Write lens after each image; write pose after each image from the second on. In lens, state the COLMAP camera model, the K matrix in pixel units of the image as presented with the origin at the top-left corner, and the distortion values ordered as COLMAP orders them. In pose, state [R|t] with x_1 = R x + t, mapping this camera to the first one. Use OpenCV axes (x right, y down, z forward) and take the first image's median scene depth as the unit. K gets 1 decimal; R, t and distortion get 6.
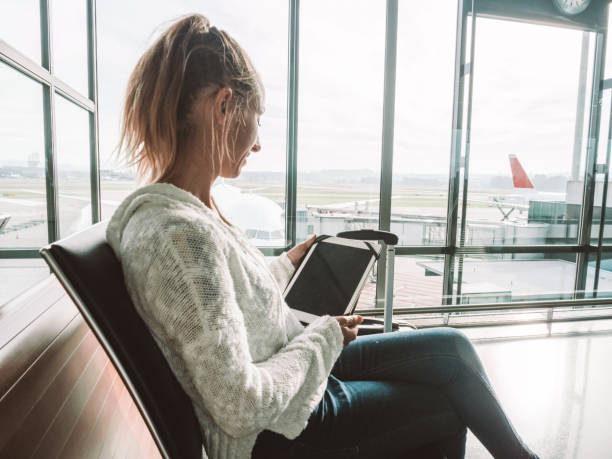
lens RADIAL K [[440.9, 0, 306.0], [0, 440.9, 229.5], [0, 0, 1]] dist [-0.029942, 0.002850]
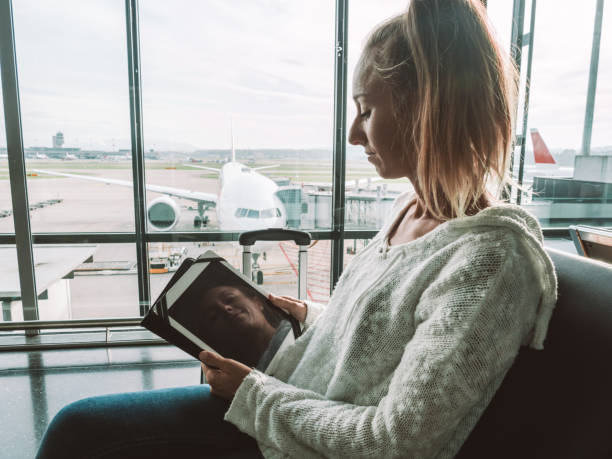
lens RADIAL K [[440.9, 0, 306.0], [0, 440.9, 229.5], [0, 0, 1]] dist [-0.029942, 0.002850]
pose [[0.998143, -0.000598, -0.060916, 2.764859], [0.003735, 0.998672, 0.051385, -0.107055], [0.060804, -0.051517, 0.996819, 0.806465]]
